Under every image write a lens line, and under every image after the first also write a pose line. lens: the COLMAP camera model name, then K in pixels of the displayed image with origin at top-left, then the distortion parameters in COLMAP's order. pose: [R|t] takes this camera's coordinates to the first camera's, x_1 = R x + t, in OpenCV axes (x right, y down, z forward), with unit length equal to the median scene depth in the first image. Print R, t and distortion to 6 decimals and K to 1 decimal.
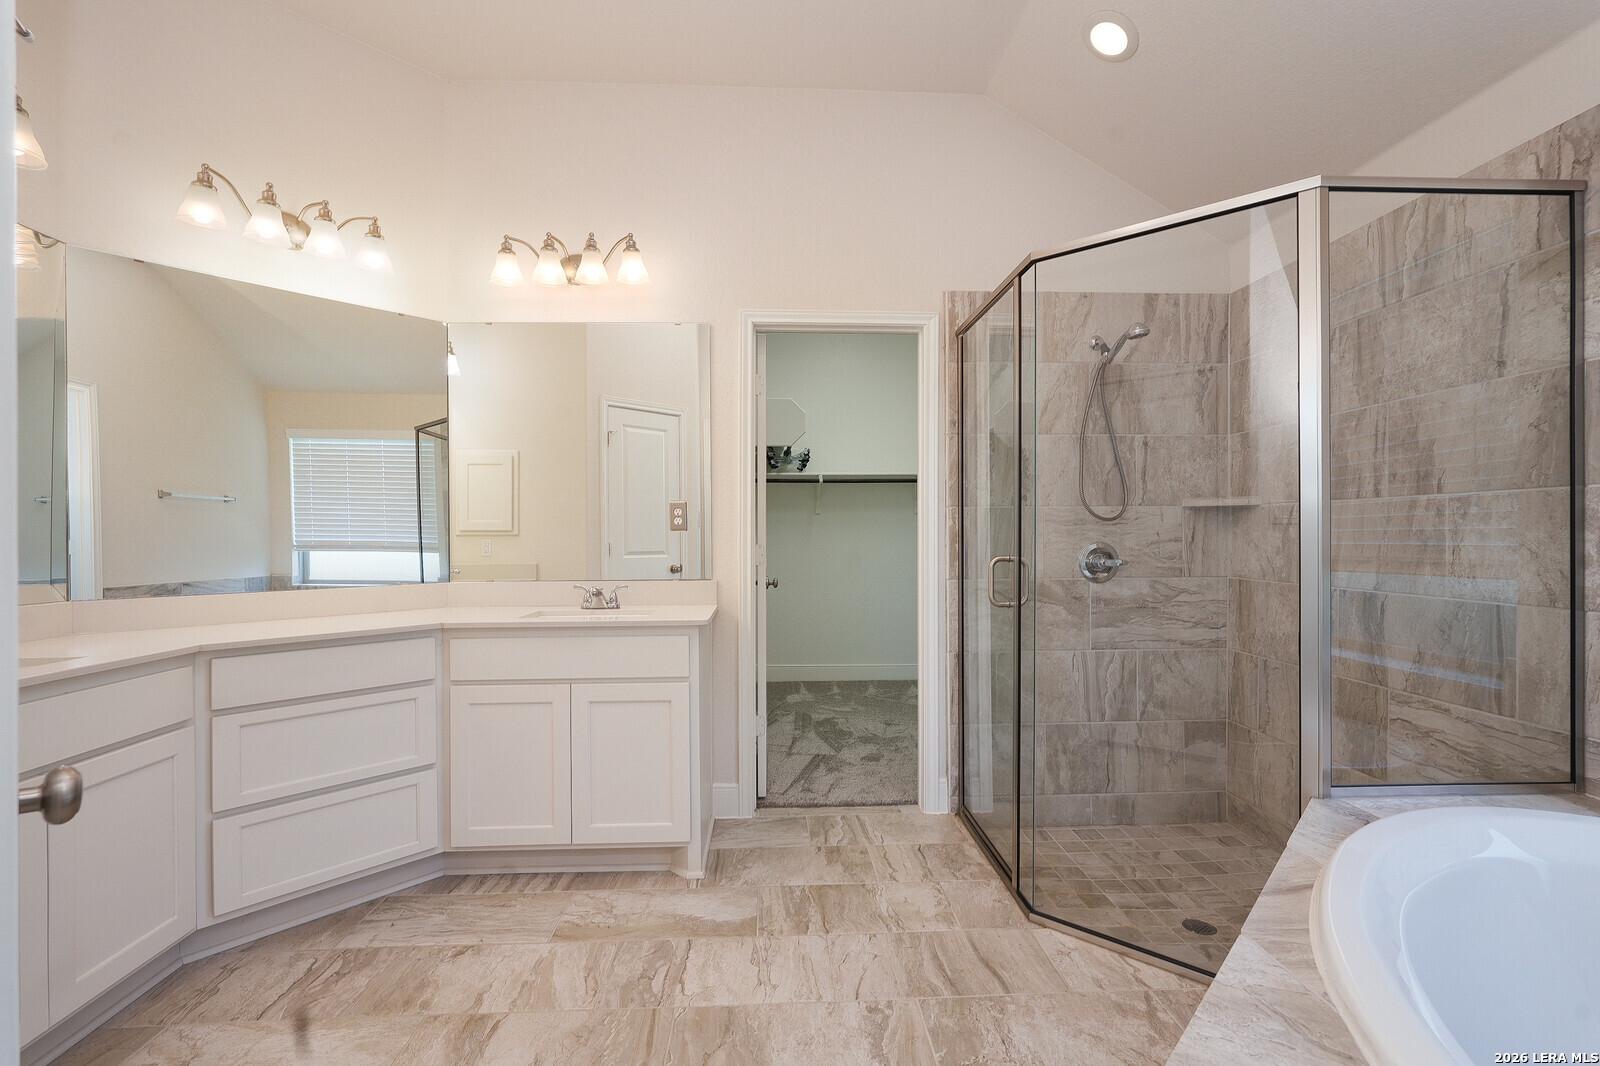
lens RADIAL K [[732.1, 0, 821.3], [0, 732.1, 534.1], [0, 0, 1]] dist [-0.002257, 0.007931]
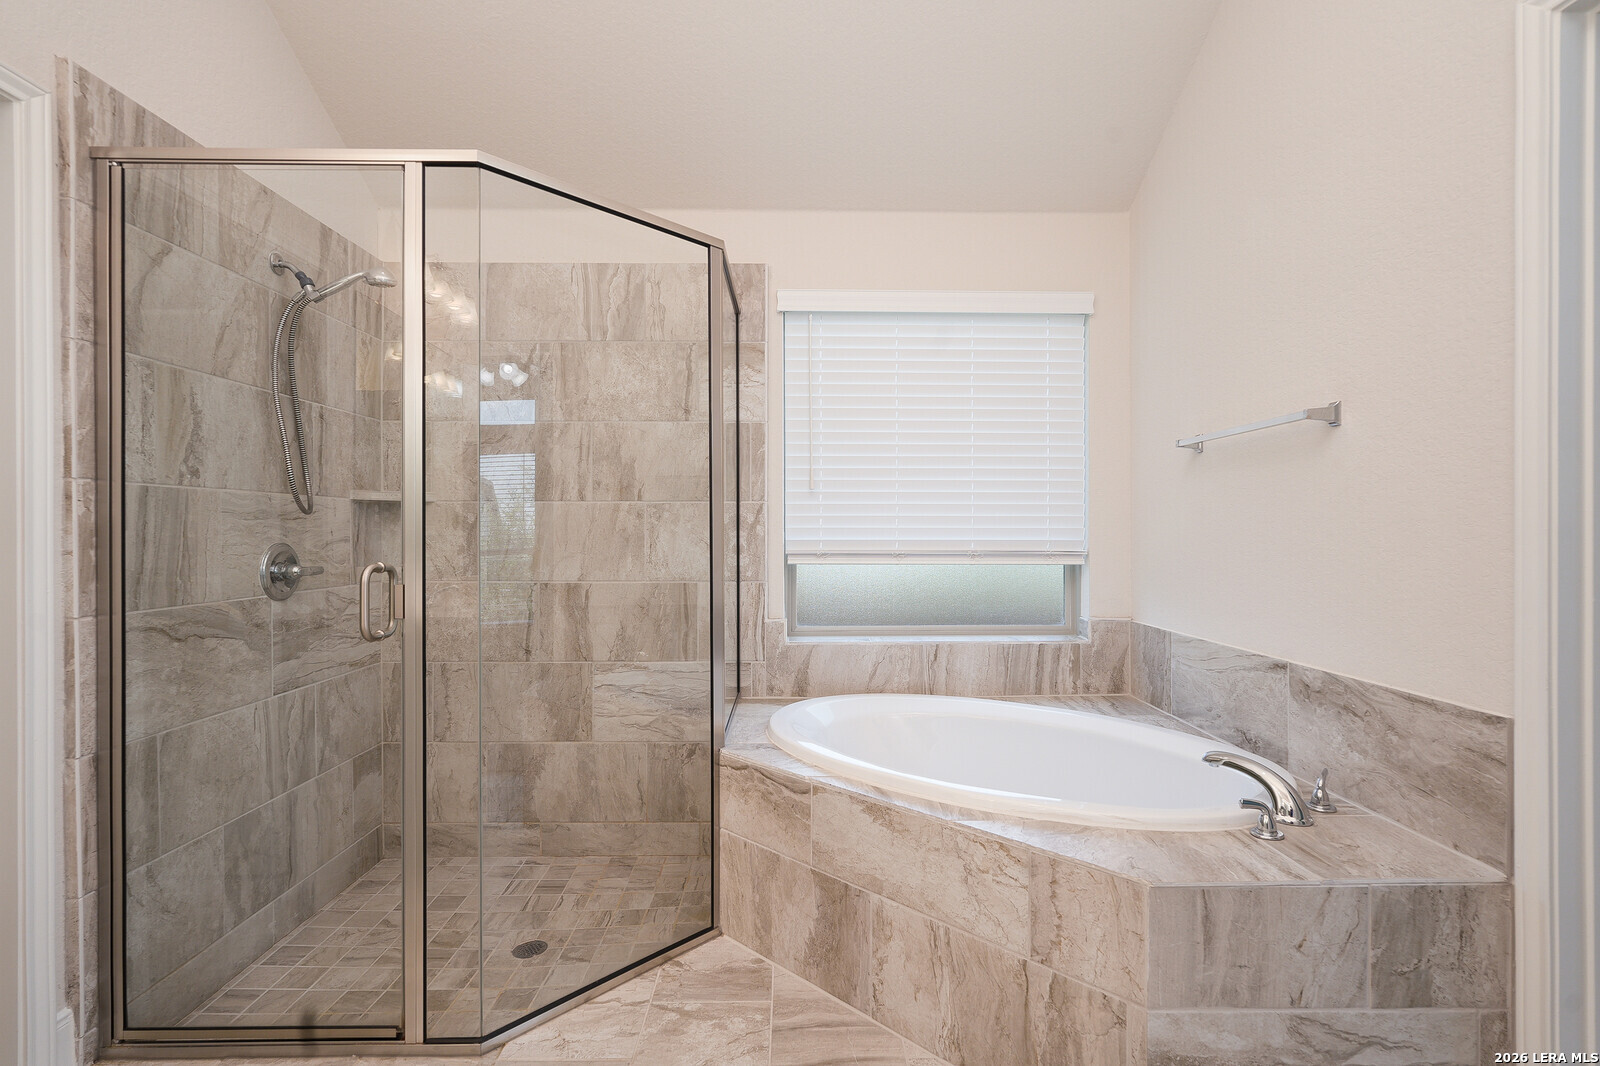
lens RADIAL K [[732.1, 0, 821.3], [0, 732.1, 534.1], [0, 0, 1]] dist [-0.002257, 0.007931]
pose [[0.074395, -0.000091, 0.997229, -0.355901], [0.001074, 0.999999, 0.000011, 0.002845], [-0.997228, 0.001070, 0.074395, 0.500890]]
